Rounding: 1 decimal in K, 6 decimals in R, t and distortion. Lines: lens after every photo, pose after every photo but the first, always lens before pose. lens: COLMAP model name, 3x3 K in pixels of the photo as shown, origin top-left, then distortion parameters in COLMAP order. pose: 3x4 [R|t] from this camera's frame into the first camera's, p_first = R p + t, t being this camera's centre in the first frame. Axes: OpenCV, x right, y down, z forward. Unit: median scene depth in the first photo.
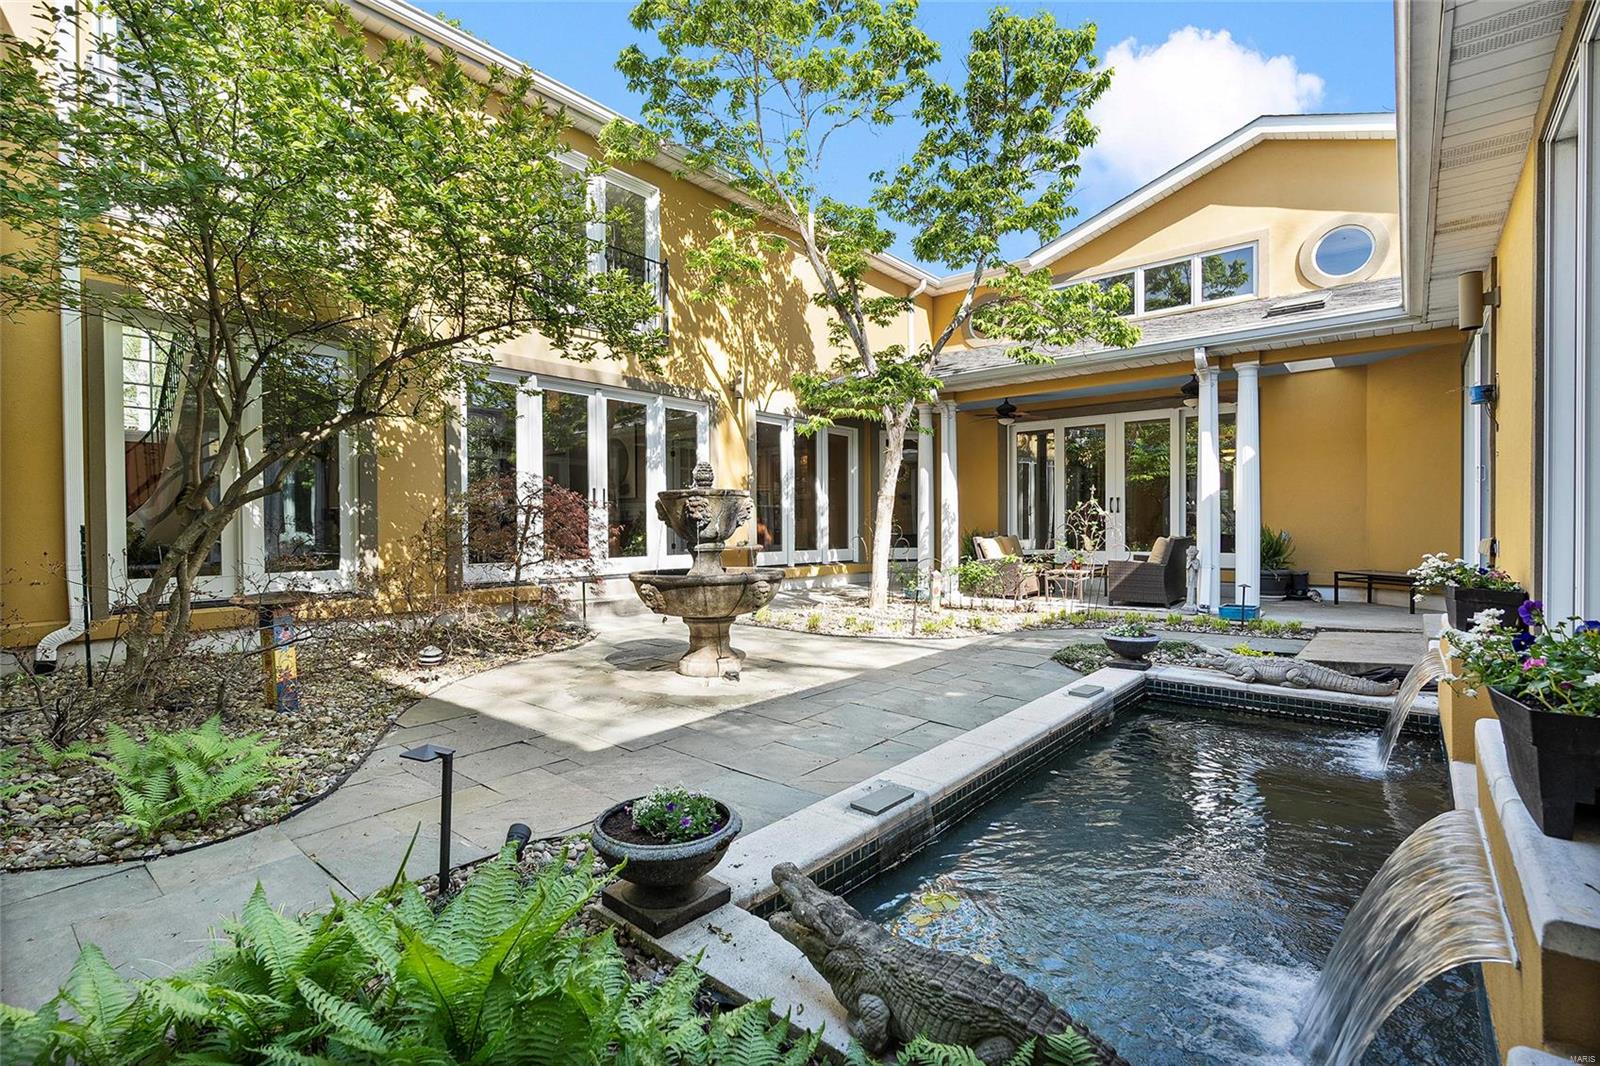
lens RADIAL K [[726.7, 0, 790.3], [0, 726.7, 528.8], [0, 0, 1]] dist [-0.009116, 0.001747]
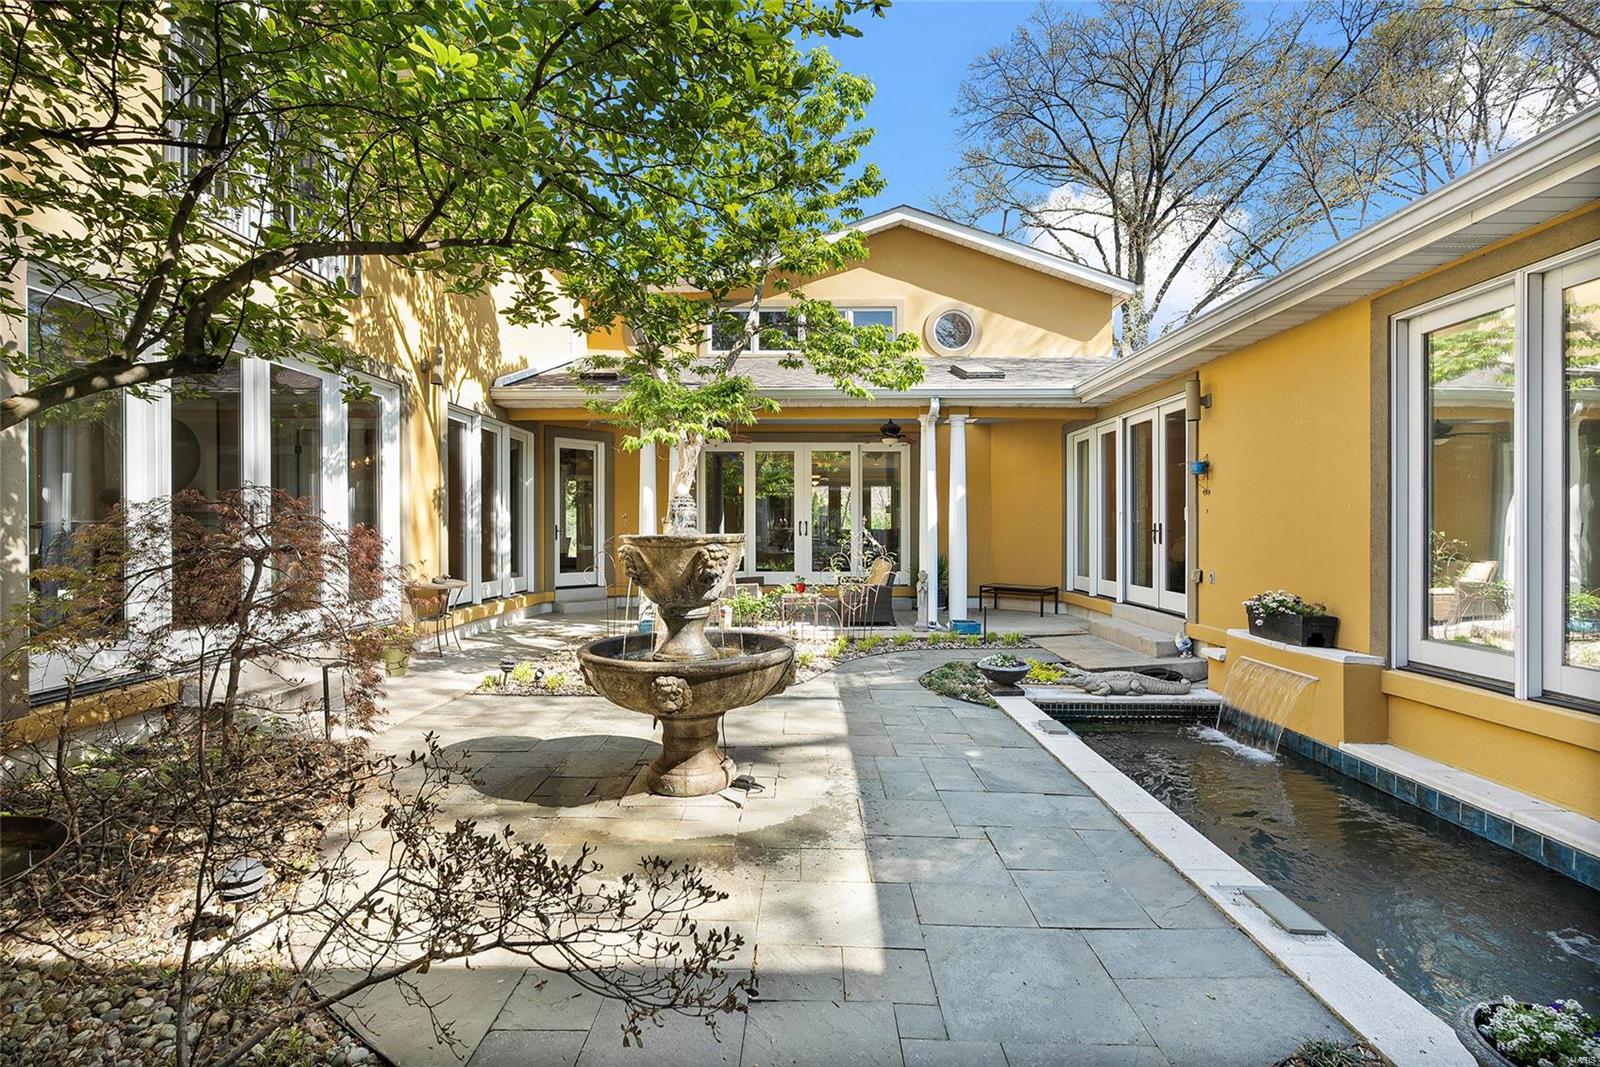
lens RADIAL K [[726.7, 0, 795.0], [0, 726.7, 530.5], [0, 0, 1]] dist [-0.009116, 0.001747]
pose [[0.773672, 0.002786, 0.633580, -0.263045], [-0.000471, 0.999993, -0.003822, -0.028133], [-0.633586, 0.002658, 0.773668, 0.197567]]
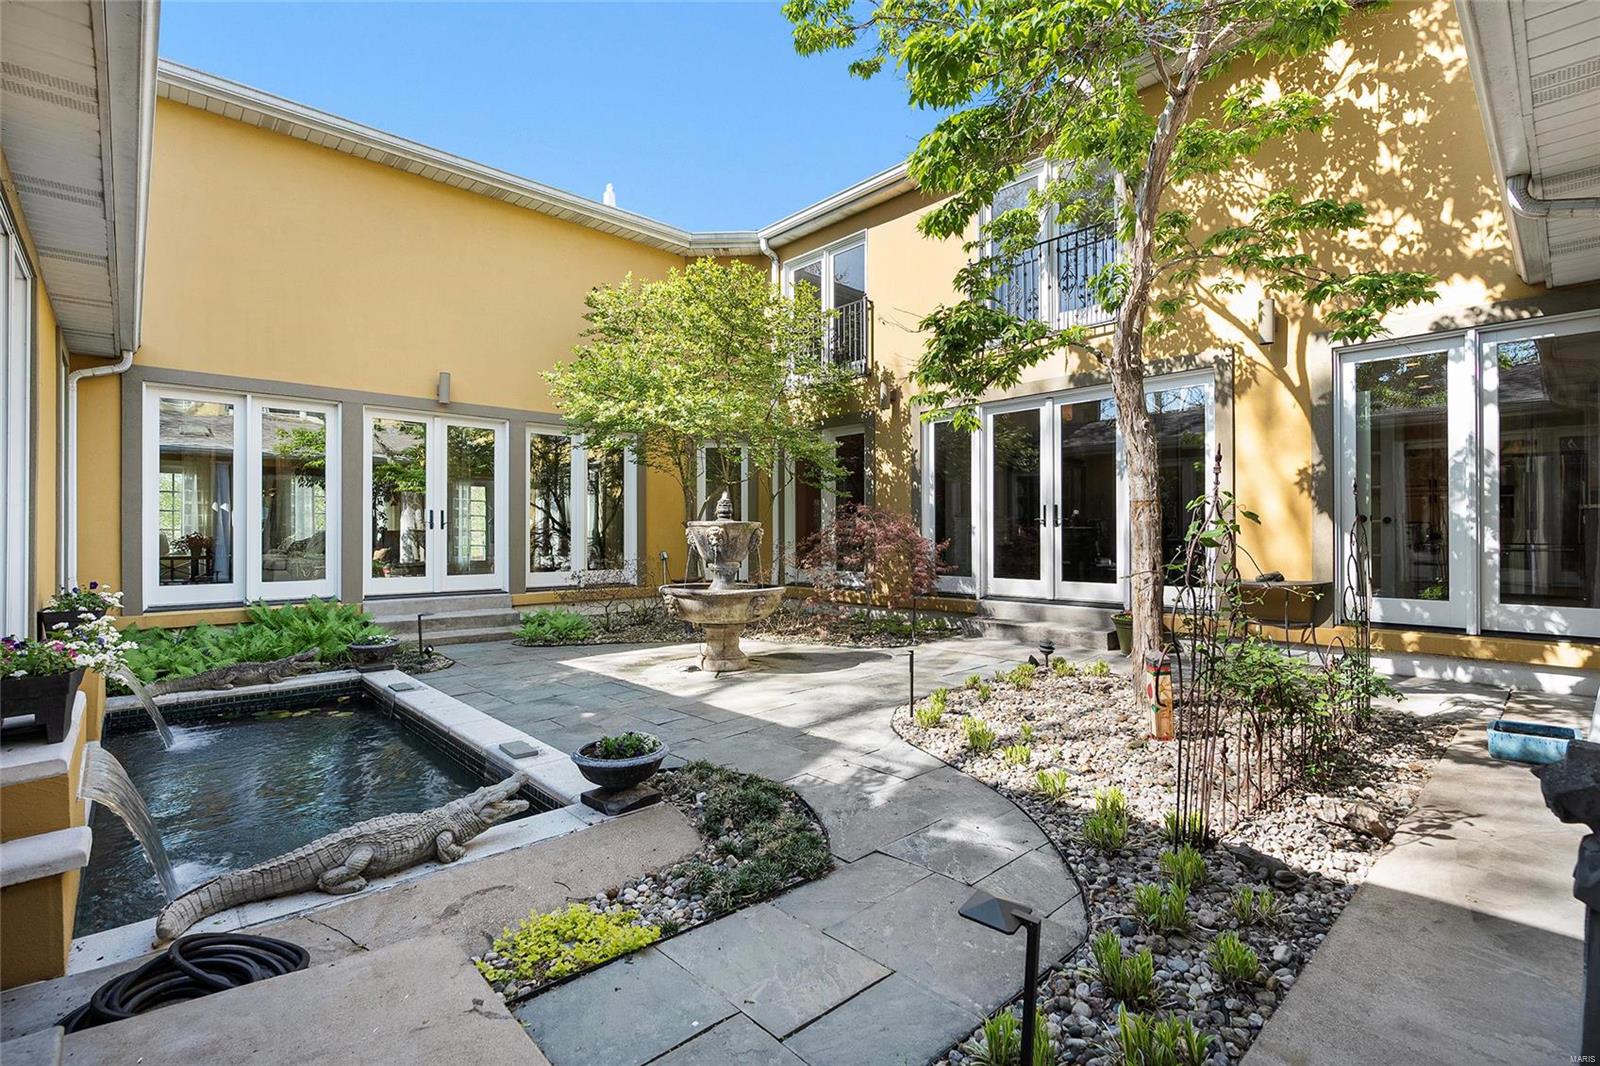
lens RADIAL K [[726.7, 0, 799.1], [0, 726.7, 540.5], [0, 0, 1]] dist [-0.009116, 0.001747]
pose [[-0.104045, 0.009780, -0.994525, 0.605696], [-0.002241, 0.999947, 0.010068, -0.017679], [0.994570, 0.003277, -0.104017, 0.680874]]
